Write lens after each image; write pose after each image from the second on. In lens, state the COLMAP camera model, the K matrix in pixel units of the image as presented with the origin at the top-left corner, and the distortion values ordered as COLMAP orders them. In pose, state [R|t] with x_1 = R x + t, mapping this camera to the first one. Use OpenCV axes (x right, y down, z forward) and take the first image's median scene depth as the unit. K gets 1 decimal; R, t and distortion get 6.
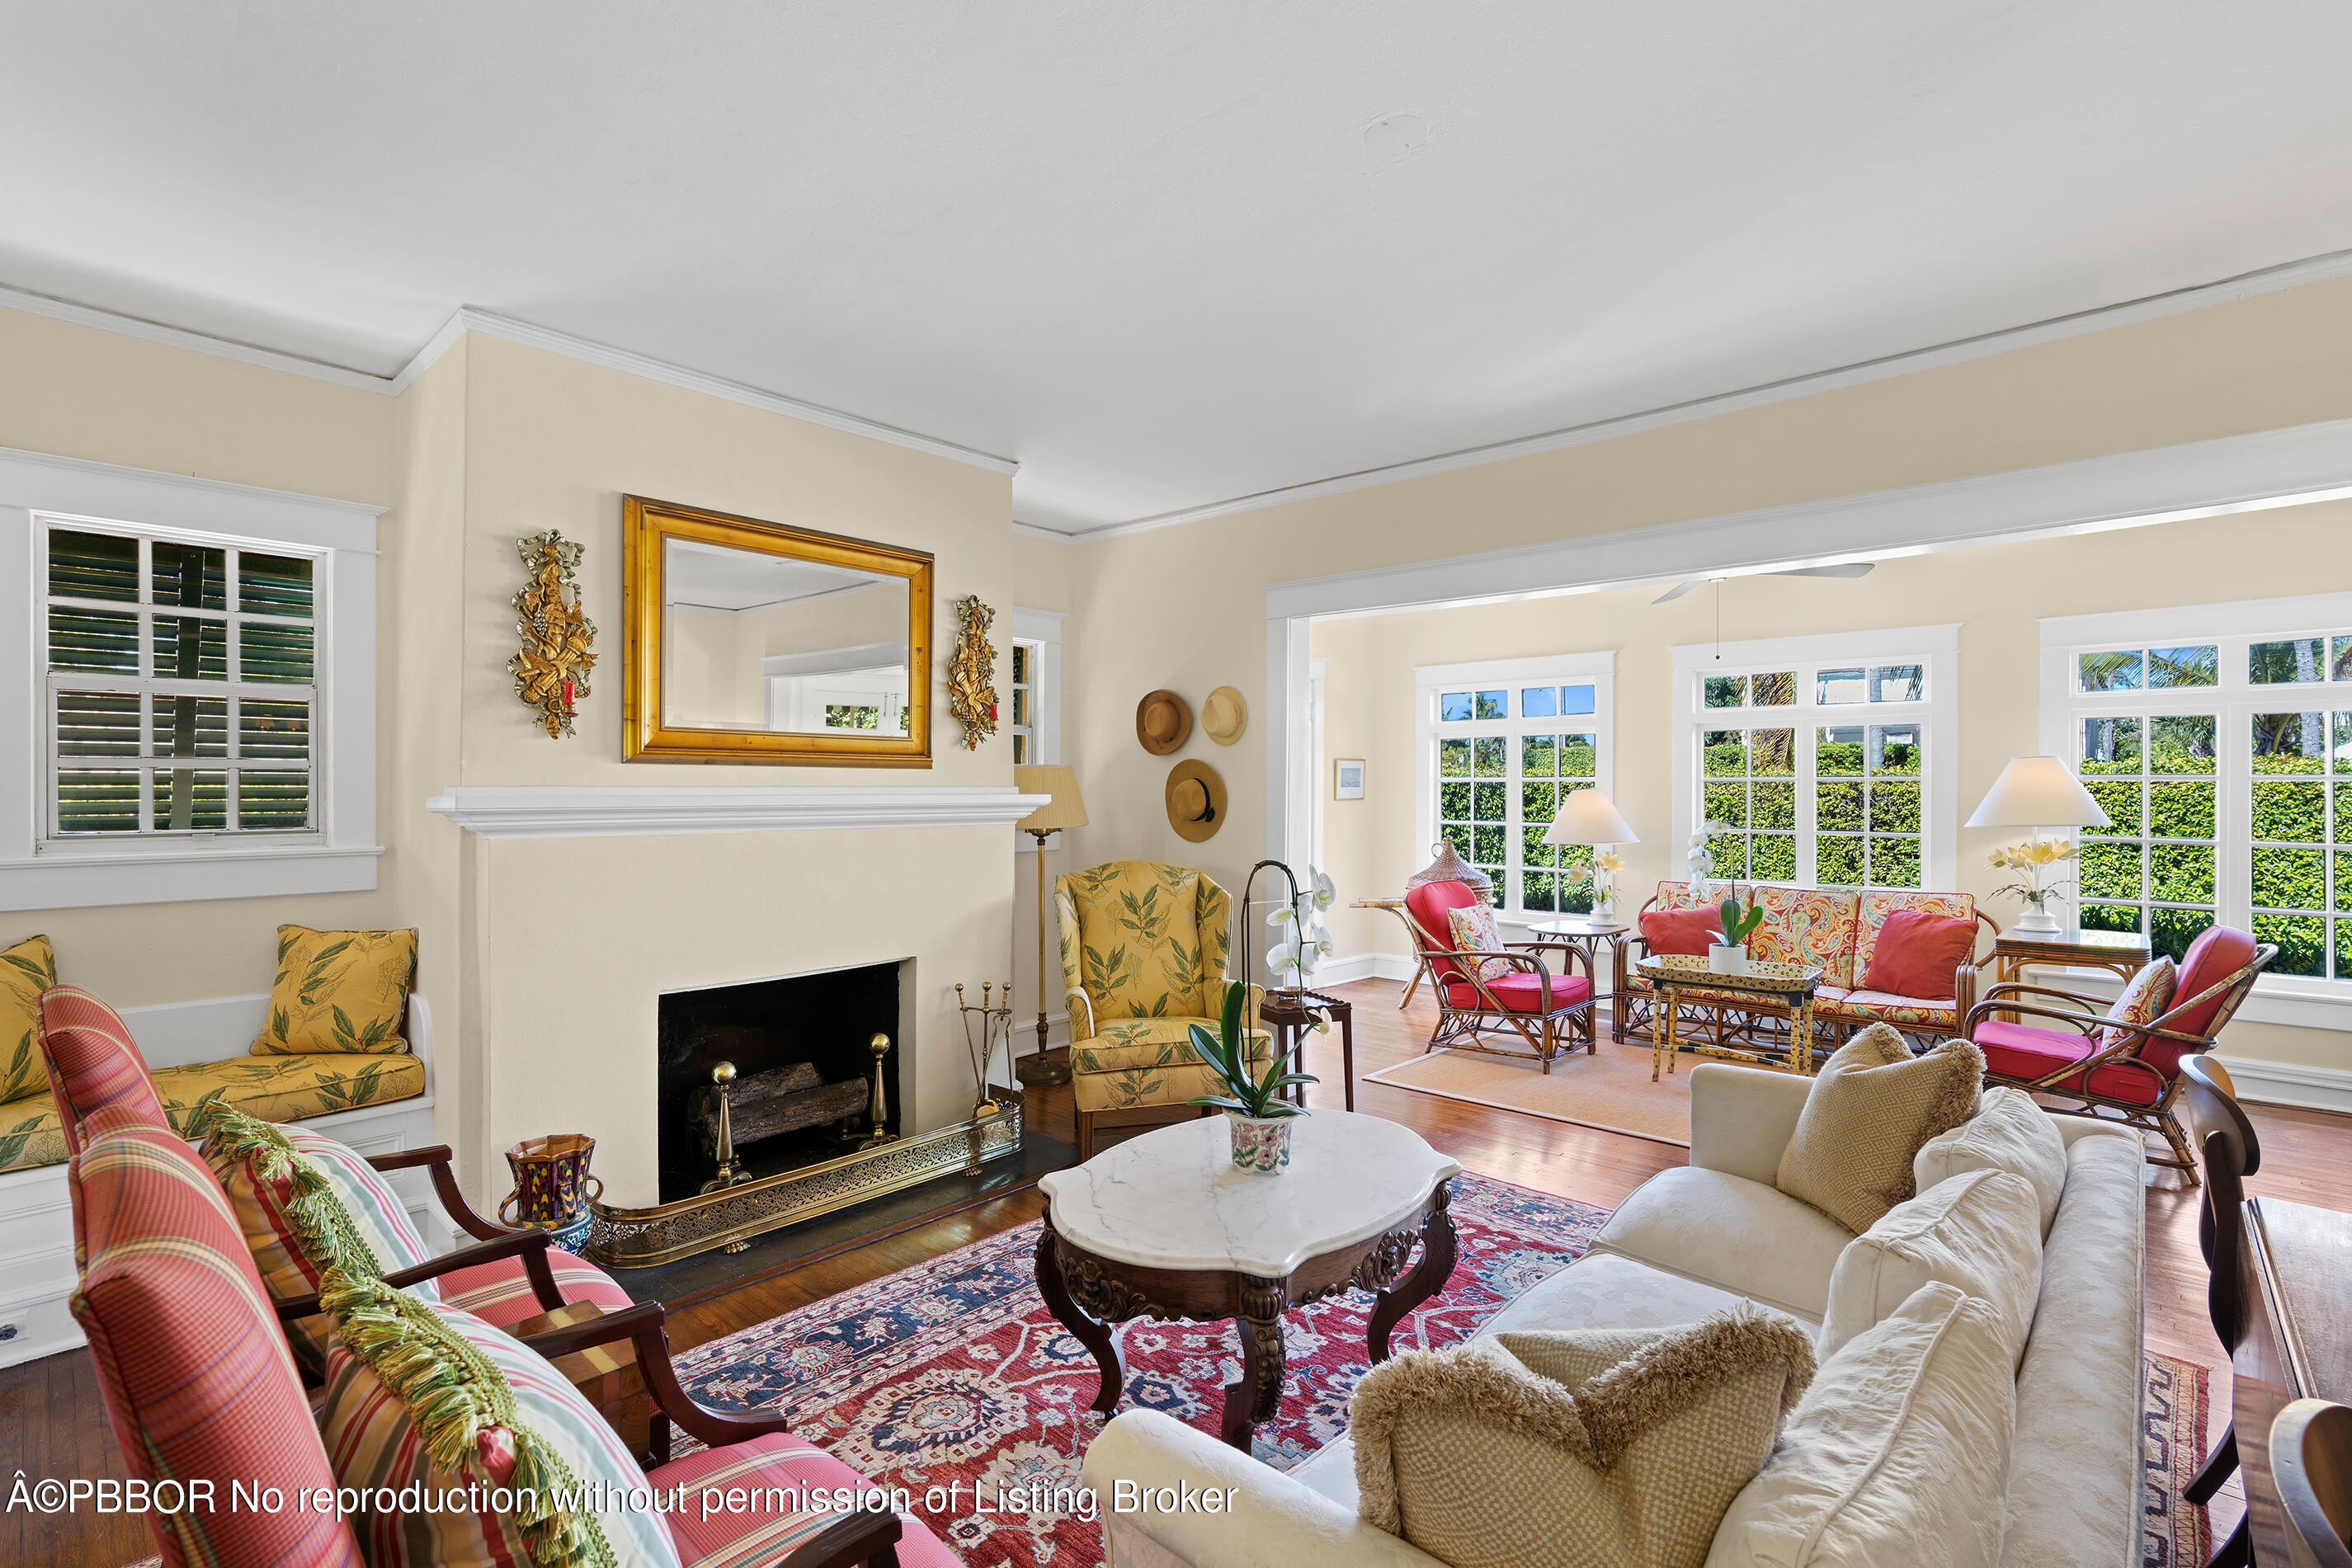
lens RADIAL K [[1049.8, 0, 1170.1], [0, 1049.8, 790.4], [0, 0, 1]] dist [-0.001153, 0.000080]
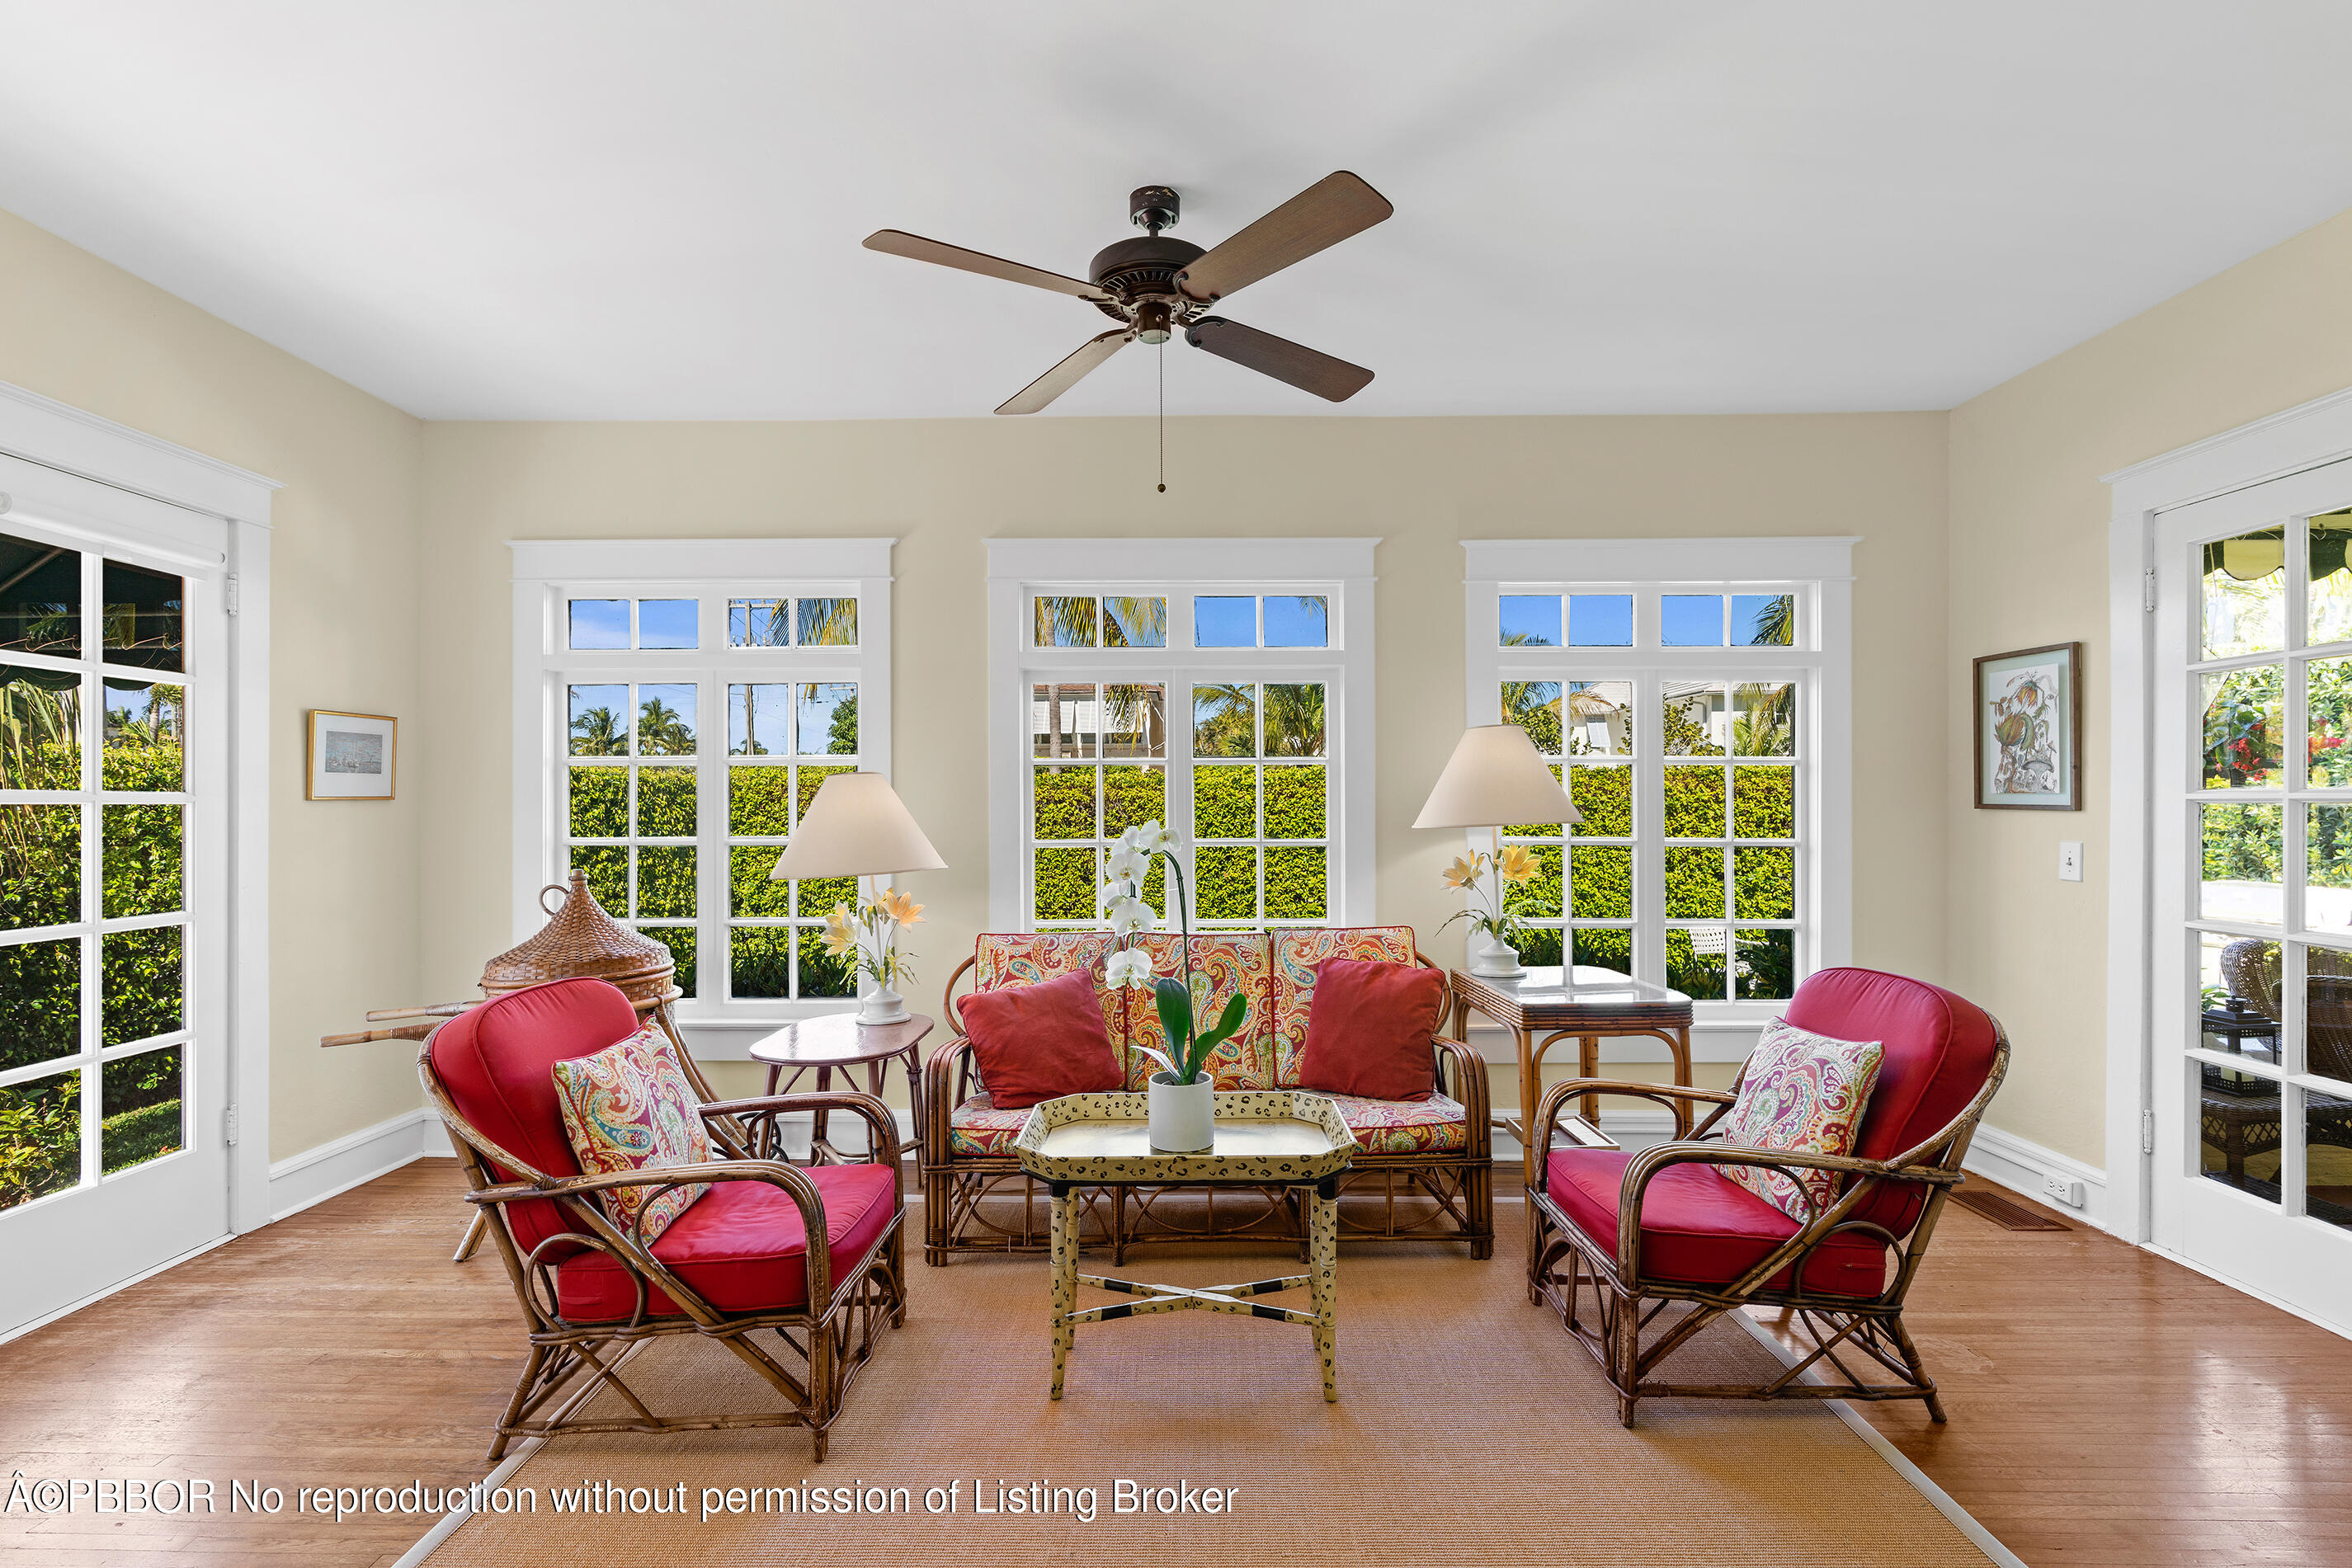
lens RADIAL K [[1084.2, 0, 1175.2], [0, 1084.2, 814.8], [0, 0, 1]] dist [-0.008195, -0.000195]
pose [[0.740449, -0.009444, 0.672046, 0.168146], [0.005176, 0.999952, 0.008349, 0.018953], [-0.672093, -0.002703, 0.740462, 0.554415]]
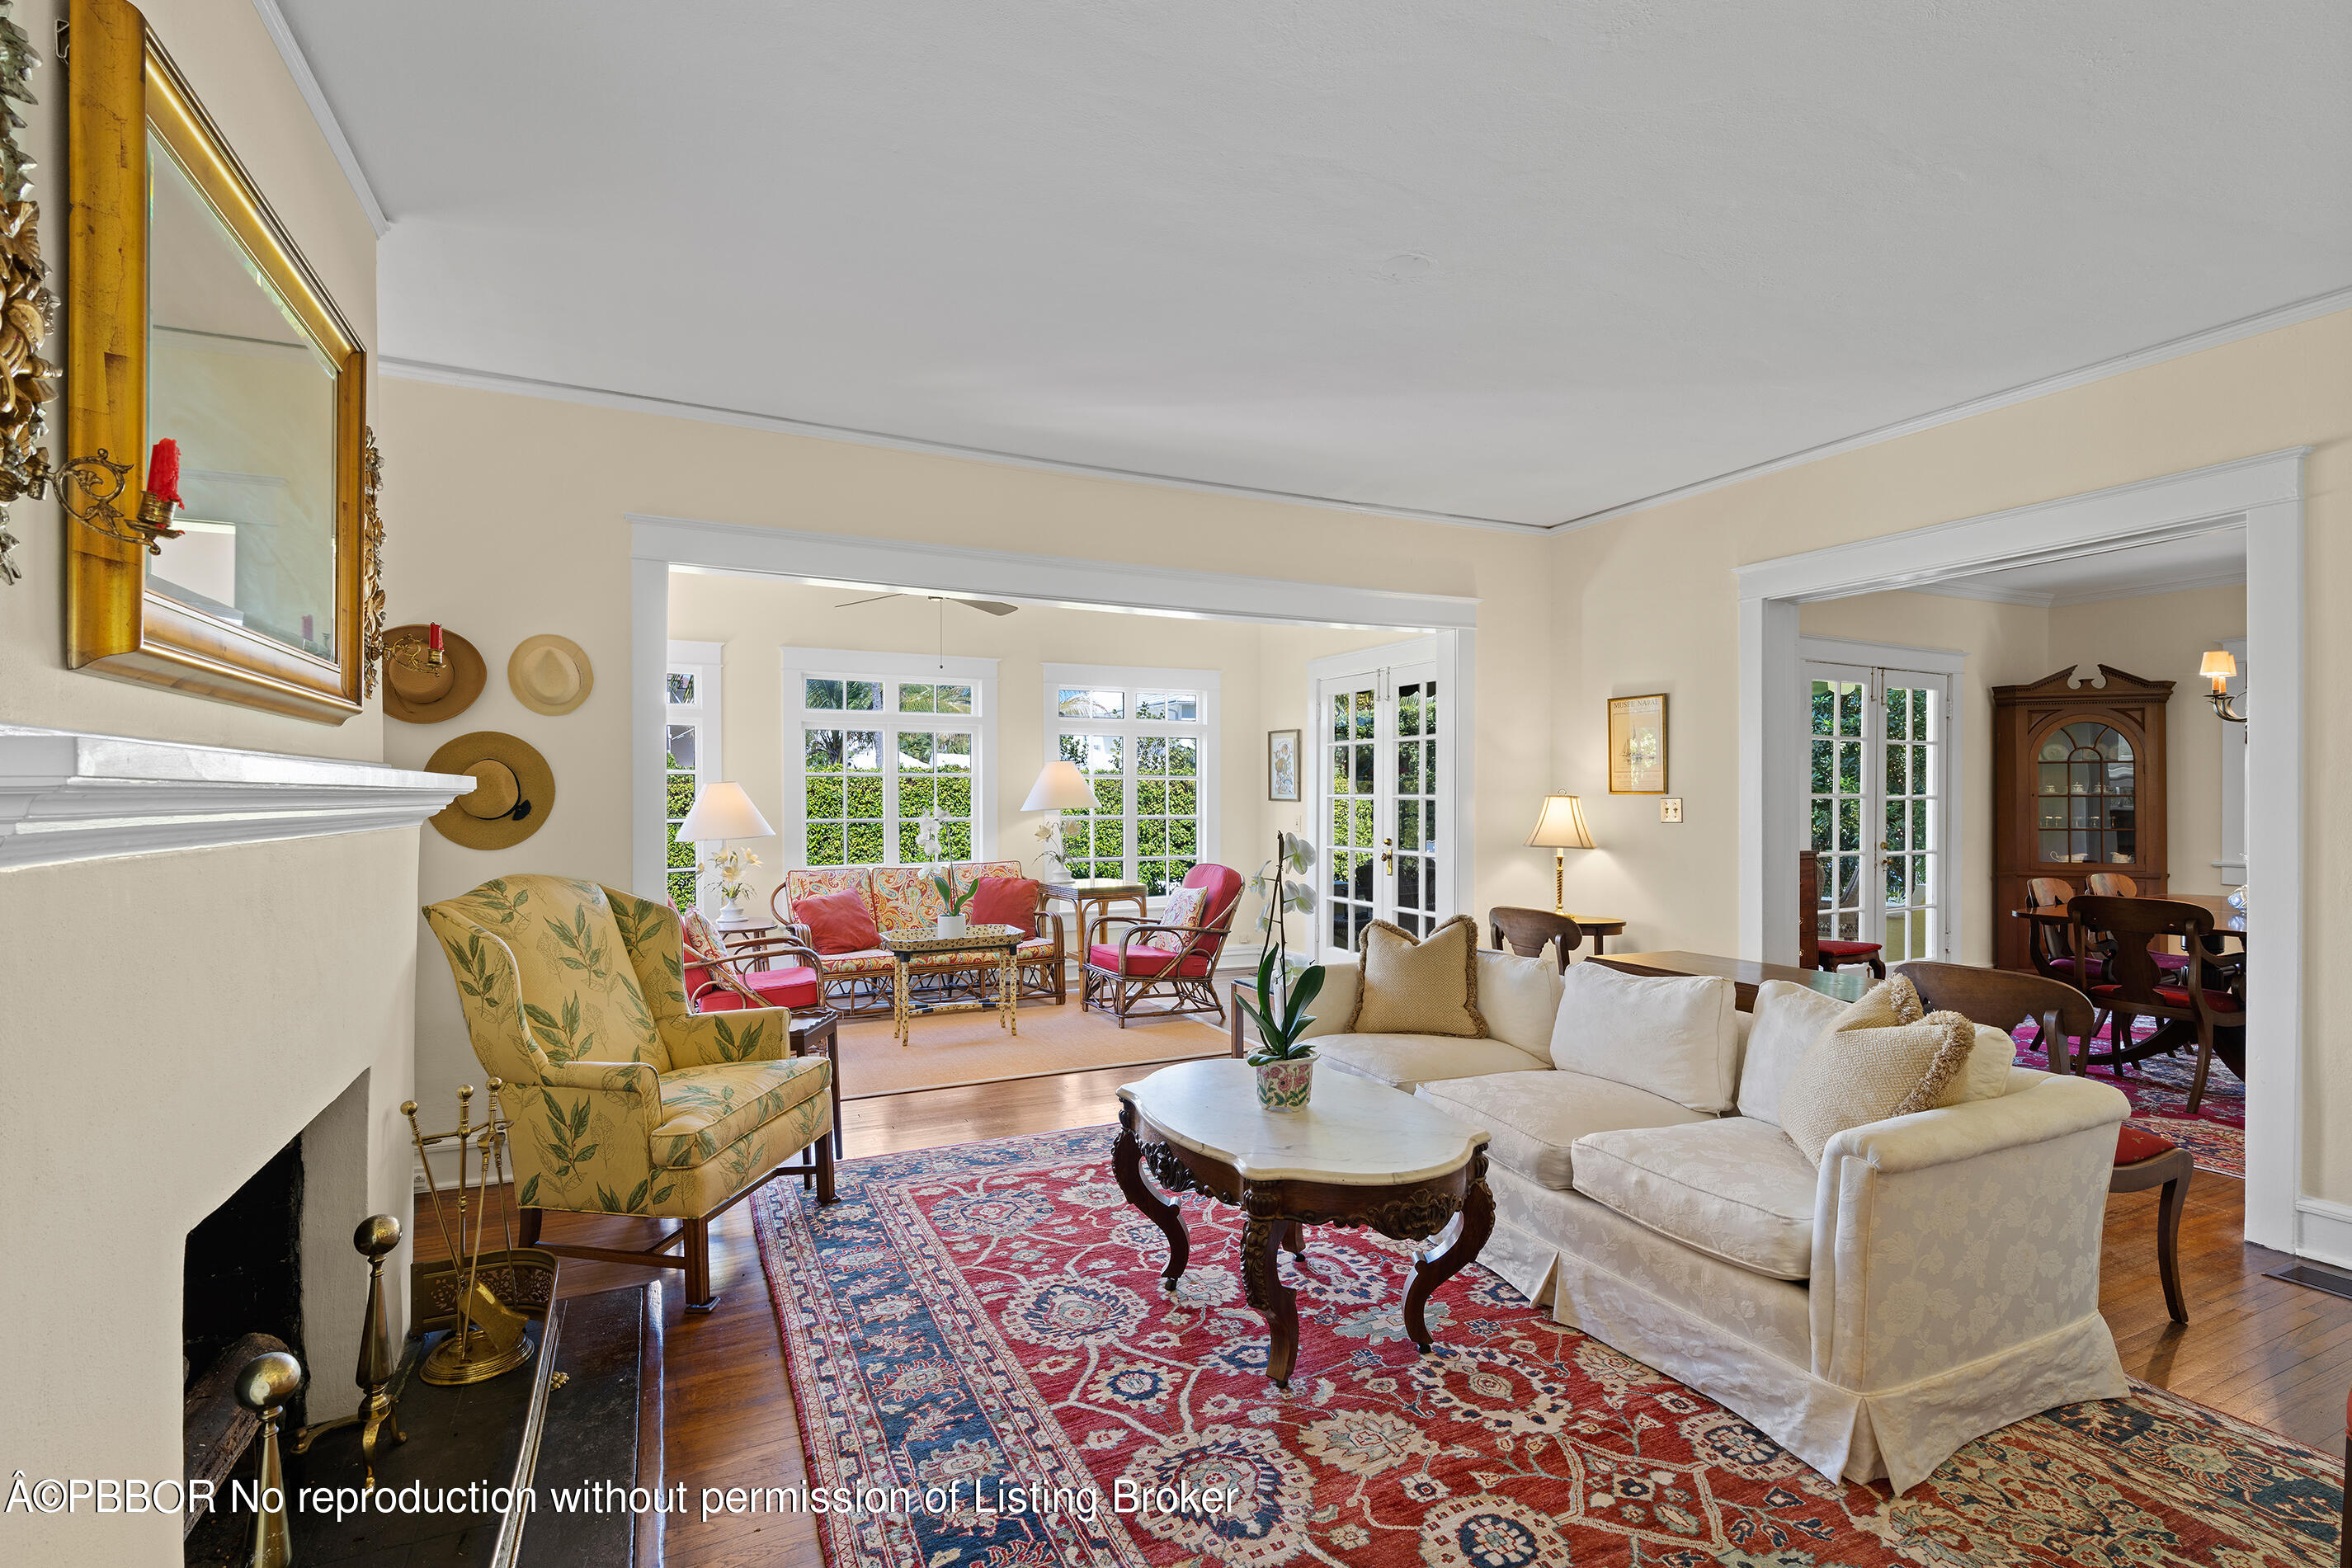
lens RADIAL K [[1075.7, 0, 1164.8], [0, 1075.7, 795.0], [0, 0, 1]] dist [-0.003905, -0.000100]
pose [[0.383937, -0.002601, 0.923356, -0.418943], [0.005112, 0.999987, 0.000691, 0.013902], [-0.923345, 0.004455, 0.383945, 0.283271]]
